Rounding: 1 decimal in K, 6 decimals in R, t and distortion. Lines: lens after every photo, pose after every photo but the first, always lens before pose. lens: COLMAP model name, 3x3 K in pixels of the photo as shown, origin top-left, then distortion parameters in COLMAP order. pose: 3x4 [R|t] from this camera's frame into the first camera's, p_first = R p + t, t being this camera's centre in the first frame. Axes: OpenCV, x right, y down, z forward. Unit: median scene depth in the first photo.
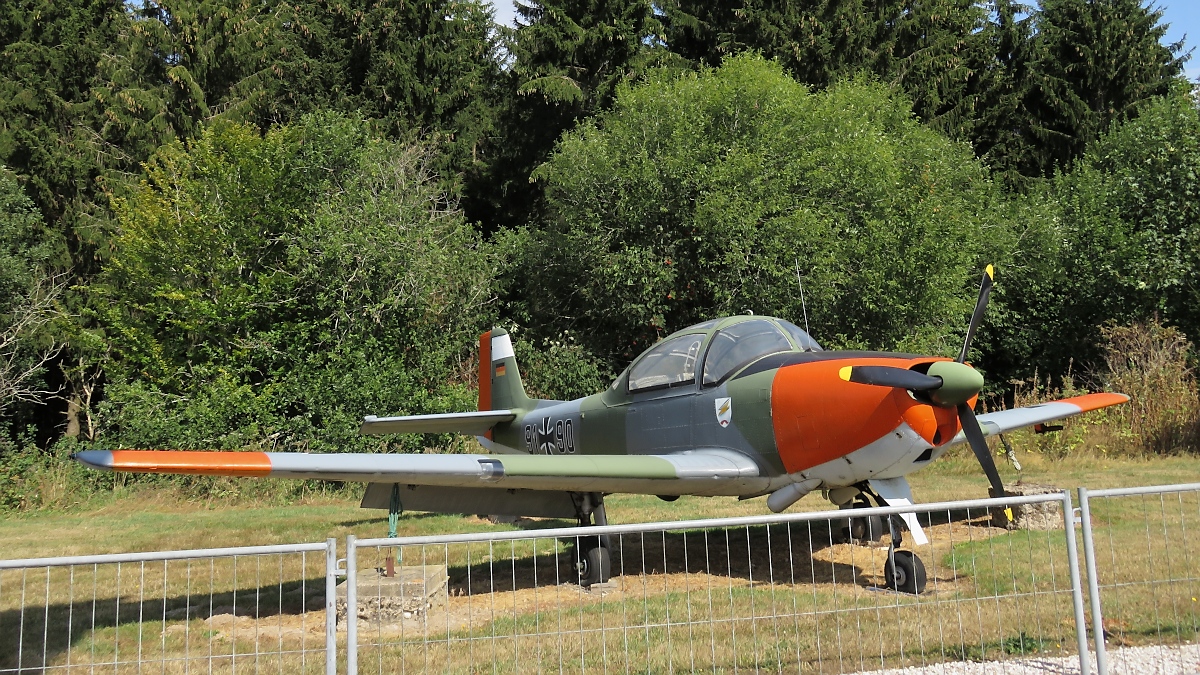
lens RADIAL K [[1228.2, 0, 599.1], [0, 1228.2, 337.4], [0, 0, 1]] dist [-0.004487, 0.000000]
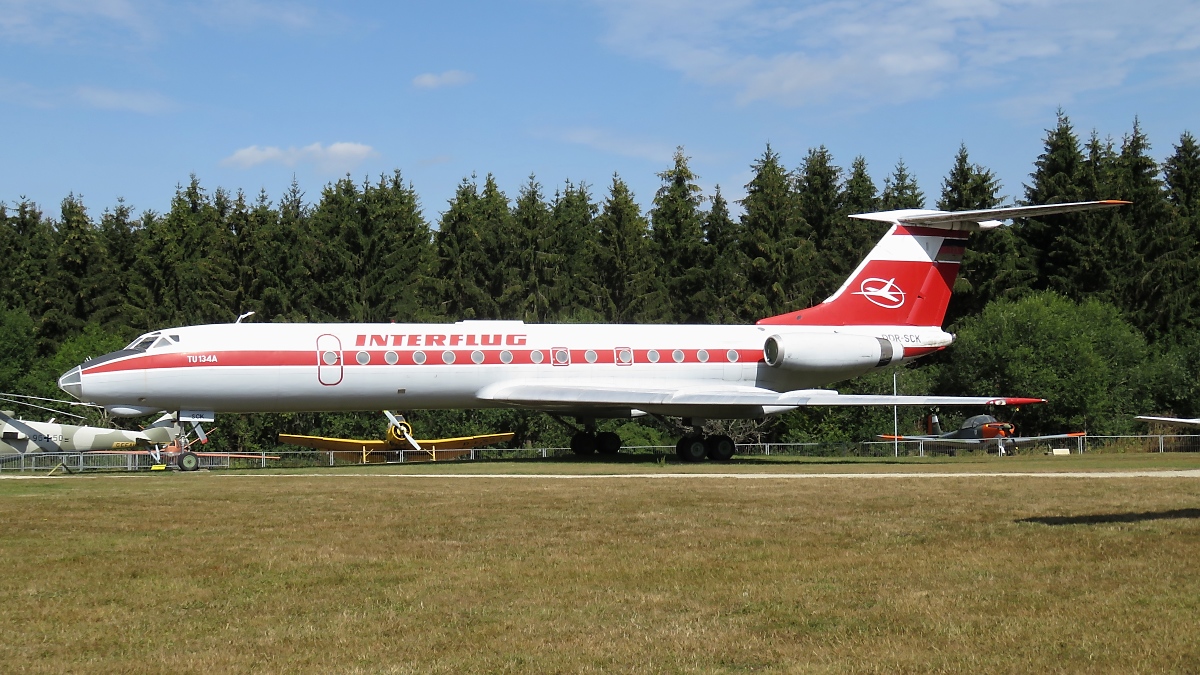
lens RADIAL K [[1655.6, 0, 599.0], [0, 1655.6, 340.7], [0, 0, 1]] dist [-0.004594, 0.000000]
pose [[0.964719, -0.001695, -0.263276, 0.144731], [-0.005870, 0.999592, -0.027946, -0.047871], [0.263216, 0.028506, 0.964316, -2.306004]]
